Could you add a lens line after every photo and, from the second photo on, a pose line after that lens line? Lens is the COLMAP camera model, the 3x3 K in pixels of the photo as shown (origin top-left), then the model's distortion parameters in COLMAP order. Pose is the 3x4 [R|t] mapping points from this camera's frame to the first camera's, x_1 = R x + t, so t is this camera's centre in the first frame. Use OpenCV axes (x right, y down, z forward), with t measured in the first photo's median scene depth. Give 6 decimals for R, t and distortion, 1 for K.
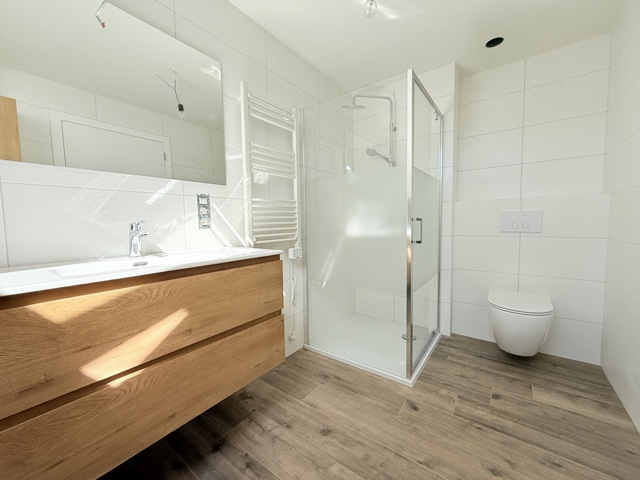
lens RADIAL K [[254.3, 0, 320.0], [0, 254.3, 240.0], [0, 0, 1]] dist [0.001345, 0.000071]
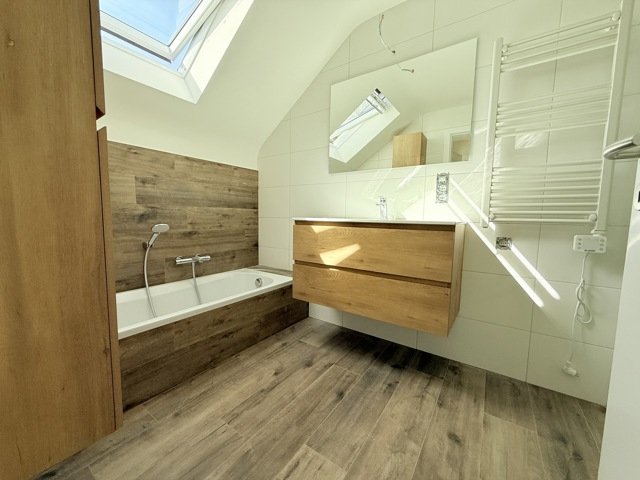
lens RADIAL K [[254.3, 0, 320.0], [0, 254.3, 240.0], [0, 0, 1]] dist [0.001345, 0.000071]
pose [[0.039079, 0.112780, -0.992851, 0.758598], [-0.090924, 0.989890, 0.108865, 0.049497], [0.995091, 0.086019, 0.048939, 0.448441]]
